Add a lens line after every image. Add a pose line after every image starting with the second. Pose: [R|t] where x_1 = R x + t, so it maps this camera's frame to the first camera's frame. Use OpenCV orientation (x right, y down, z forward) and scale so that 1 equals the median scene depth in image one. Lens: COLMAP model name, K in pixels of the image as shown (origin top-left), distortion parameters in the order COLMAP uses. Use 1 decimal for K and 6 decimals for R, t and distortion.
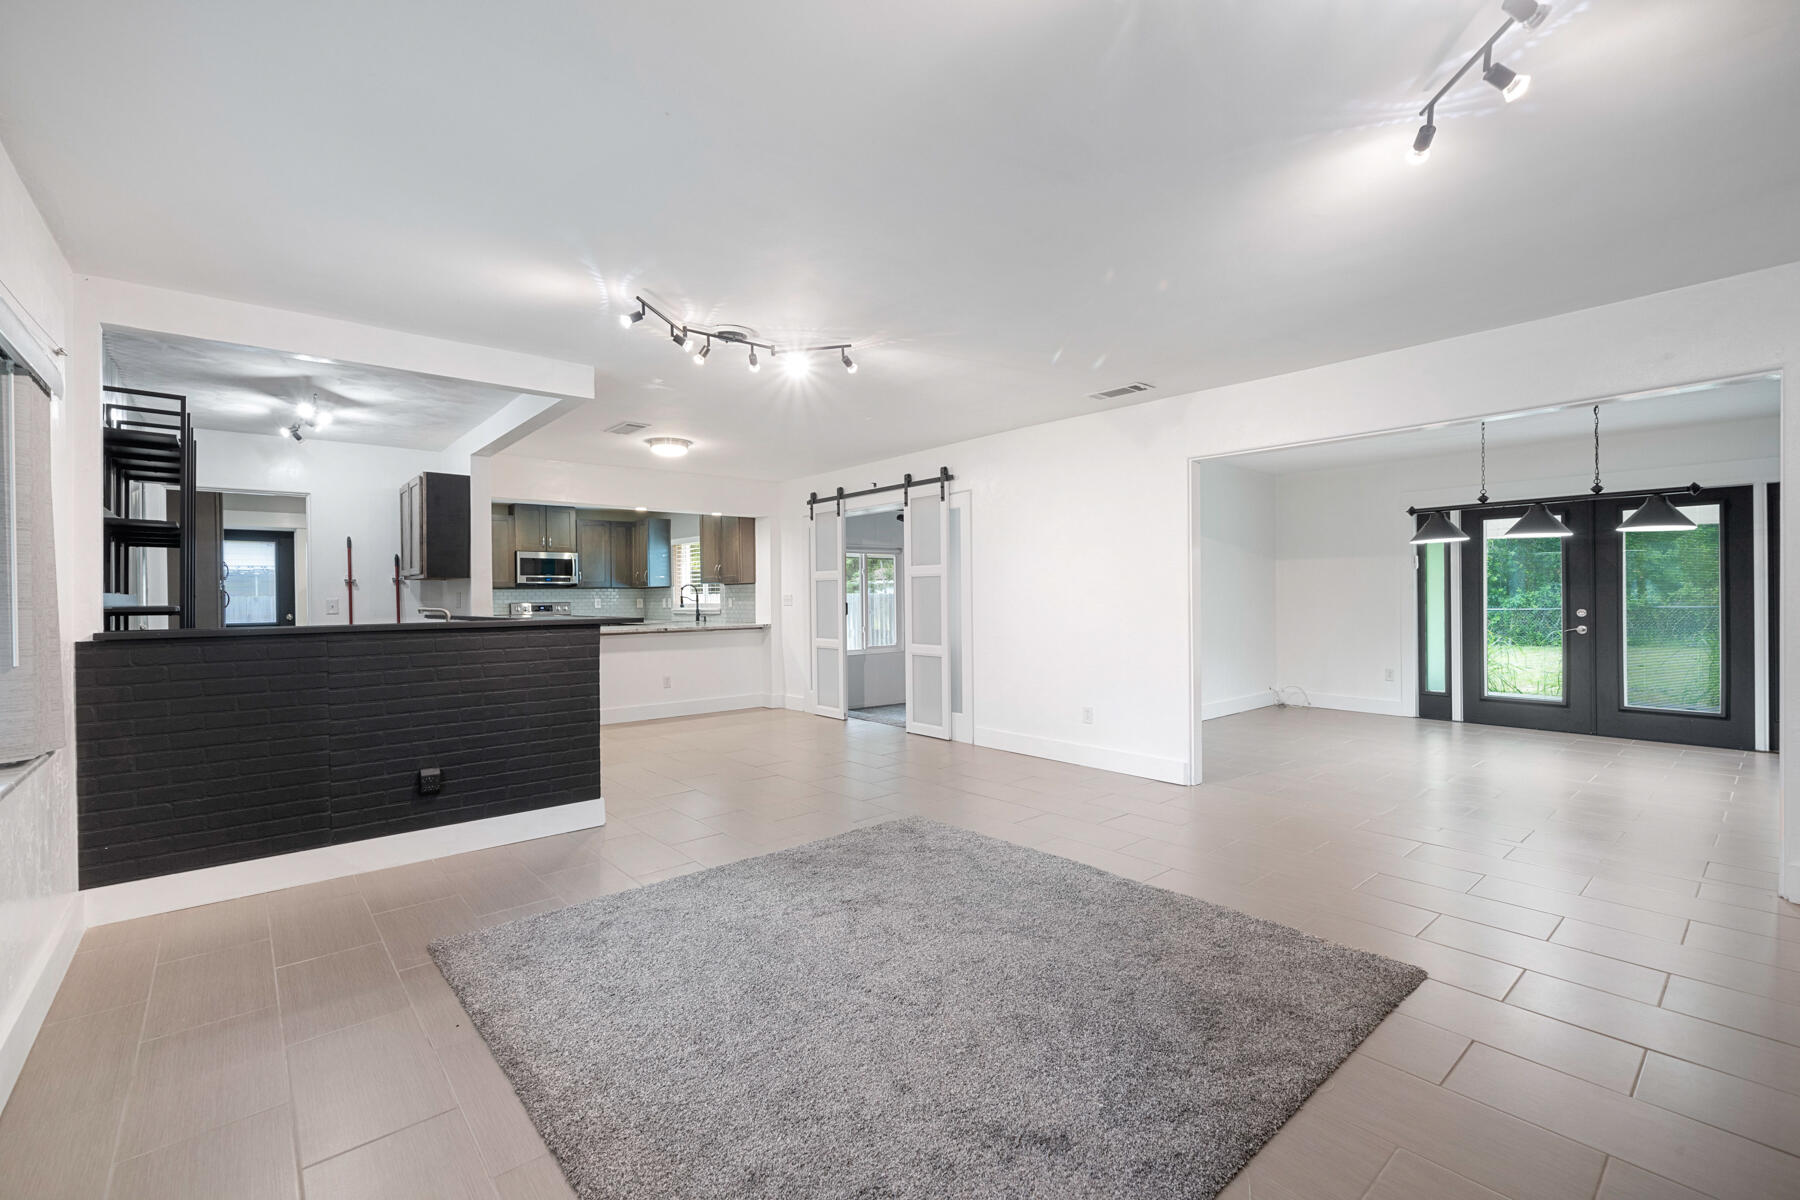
lens RADIAL K [[764.8, 0, 900.0], [0, 764.8, 600.0], [0, 0, 1]] dist [0.000159, 0.000163]
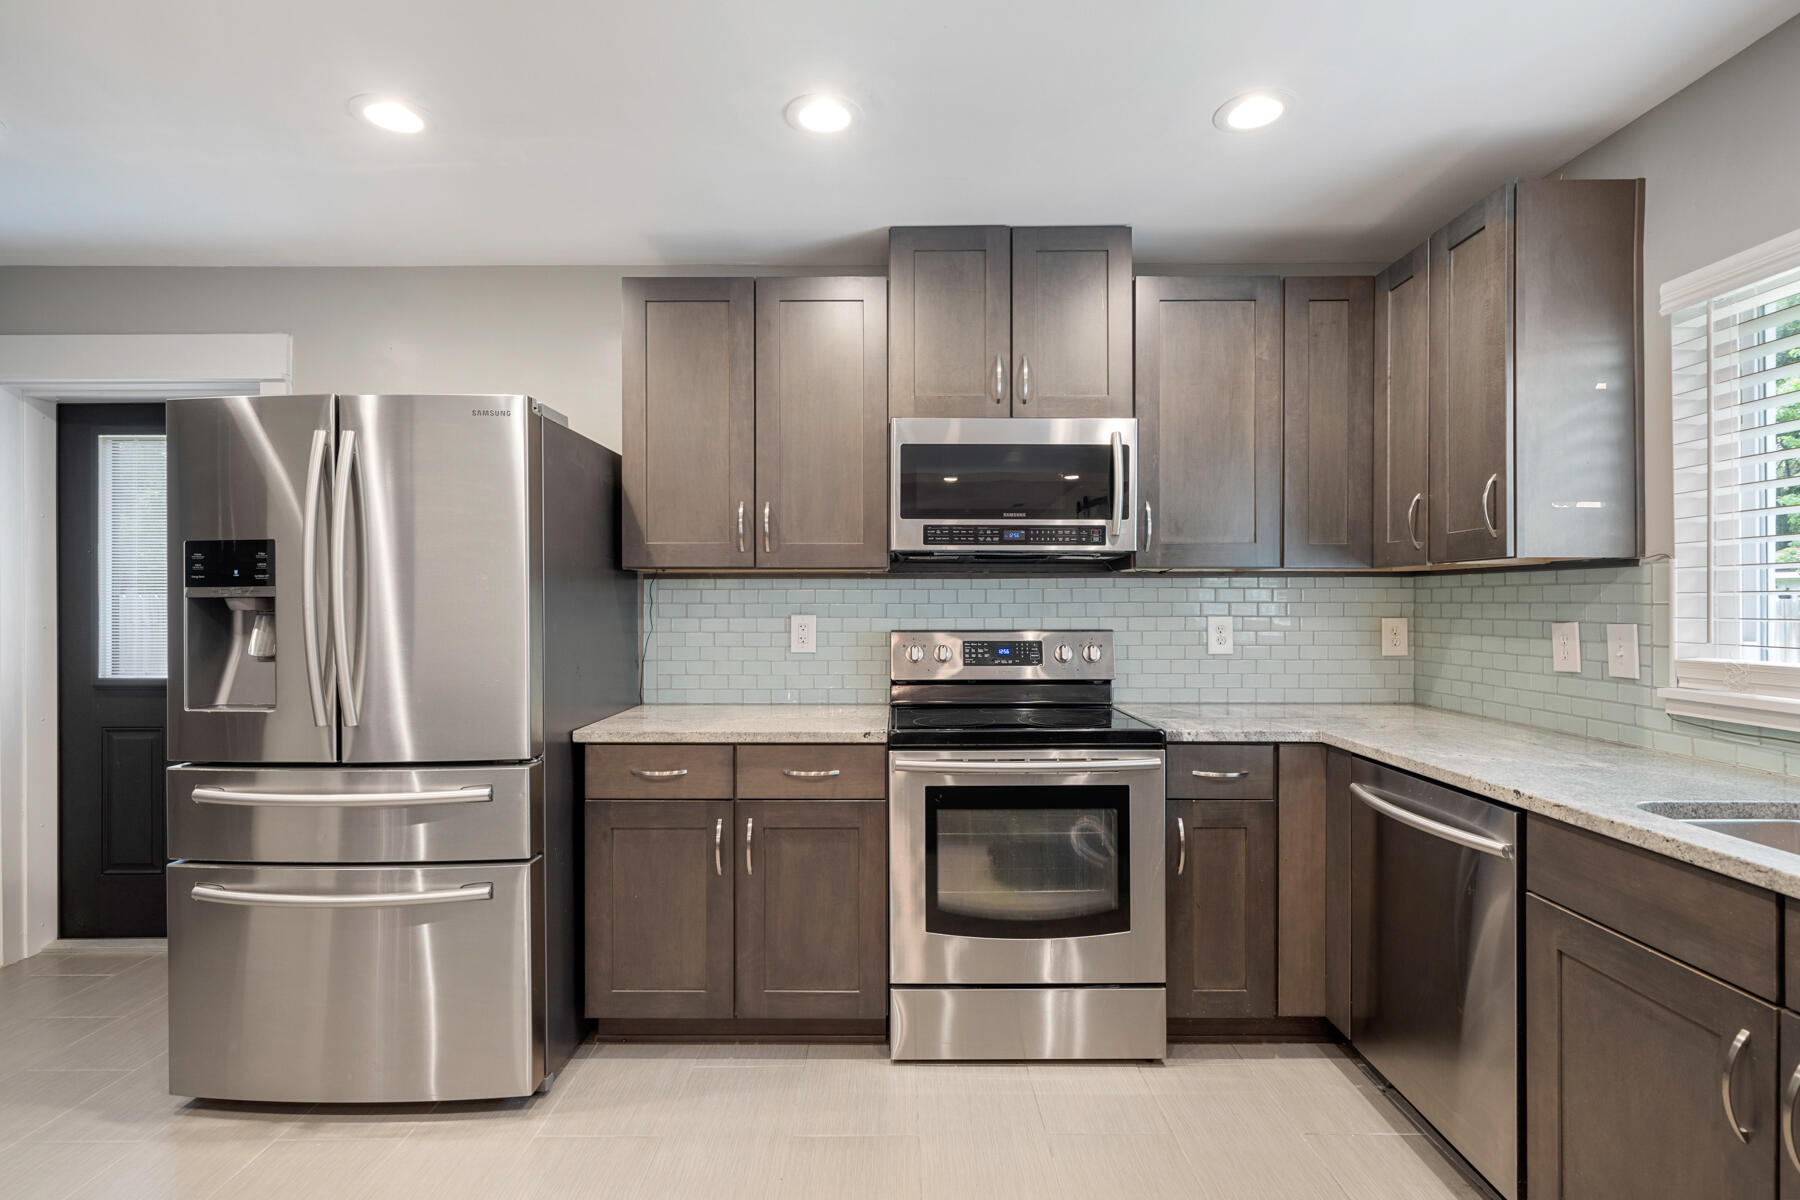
lens RADIAL K [[841.7, 0, 895.9], [0, 841.7, 612.8], [0, 0, 1]] dist [0.000282, -0.000293]
pose [[0.752024, 0.019972, -0.658833, -0.315245], [-0.010377, 0.999776, 0.018462, -0.007537], [0.659054, -0.007047, 0.752063, 0.779085]]
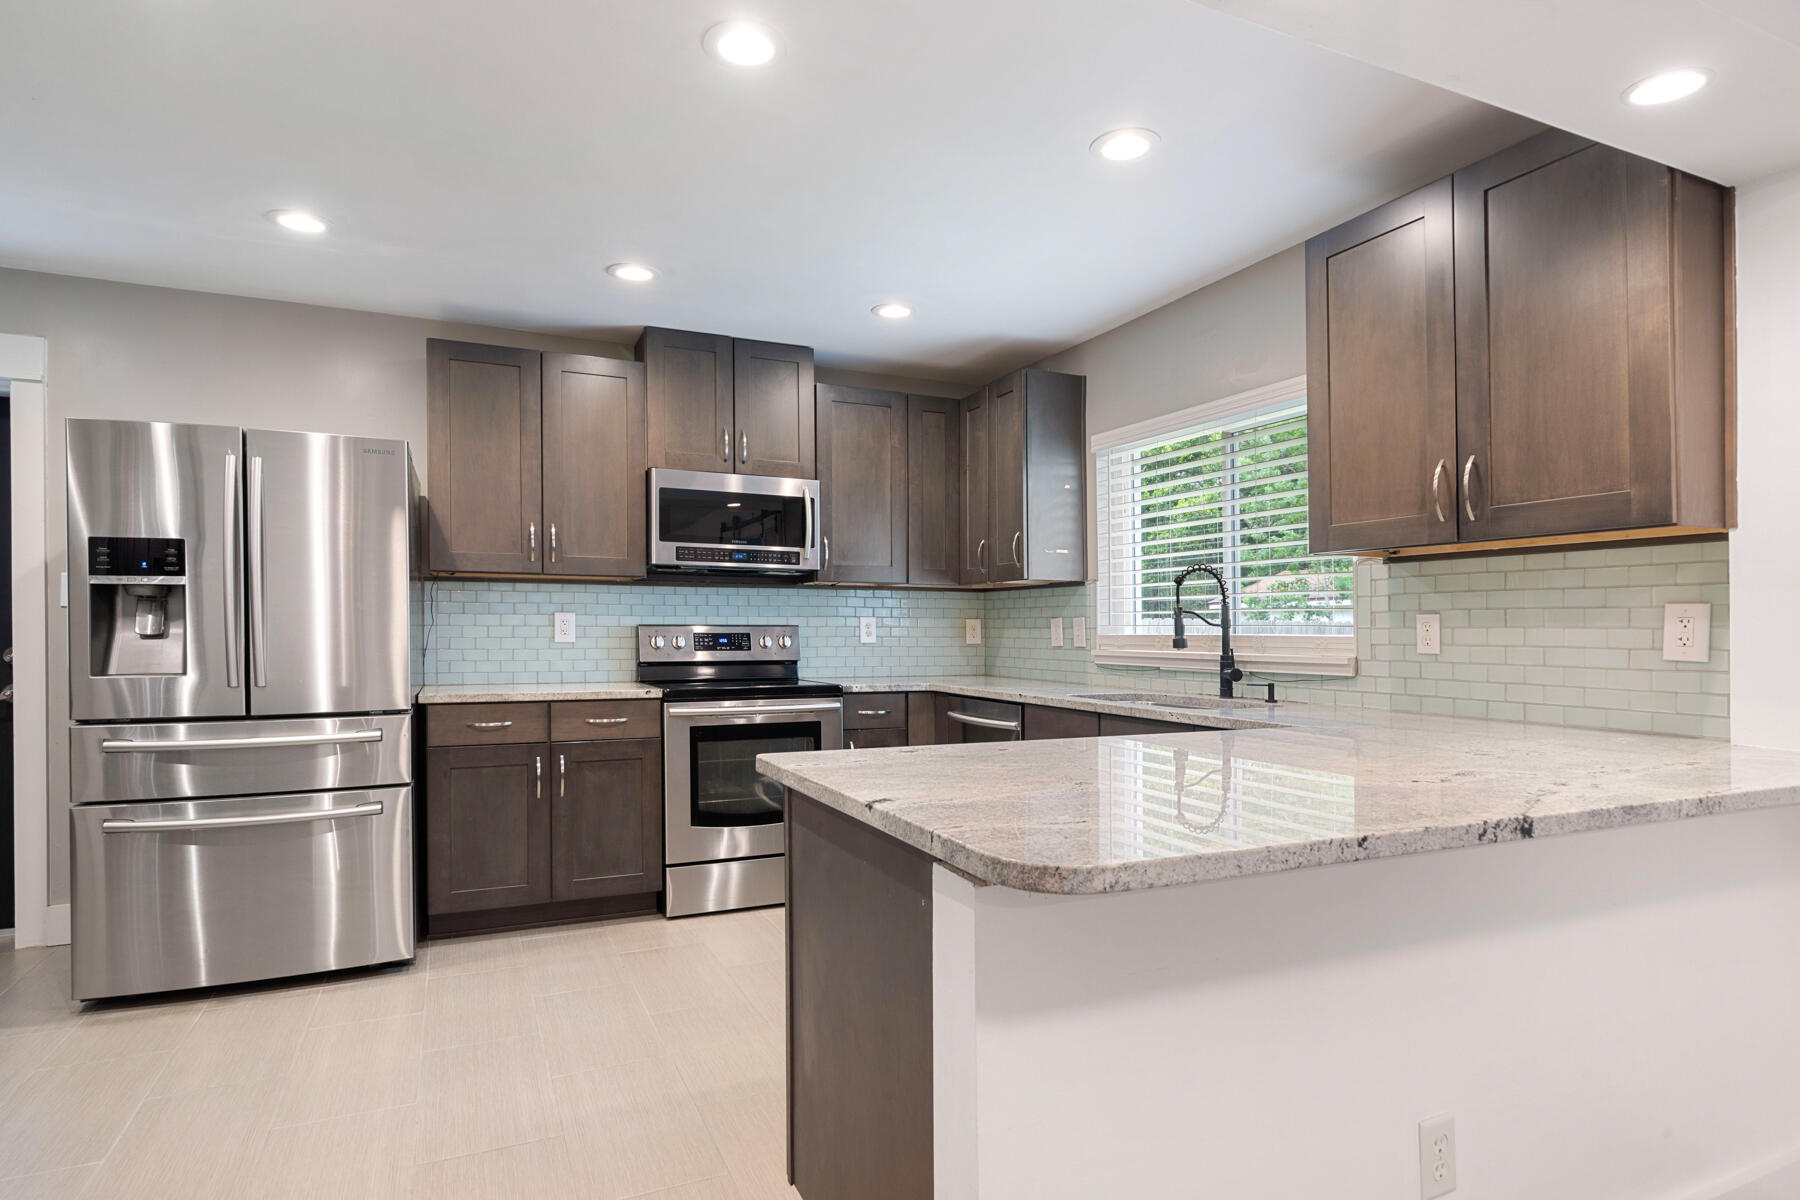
lens RADIAL K [[950.7, 0, 900.0], [0, 950.7, 600.0], [0, 0, 1]] dist [0.000725, 0.000221]
pose [[0.961661, 0.006435, -0.274166, -0.277221], [-0.015315, 0.999425, -0.030262, 0.003655], [0.273813, 0.033301, 0.961206, 0.619518]]
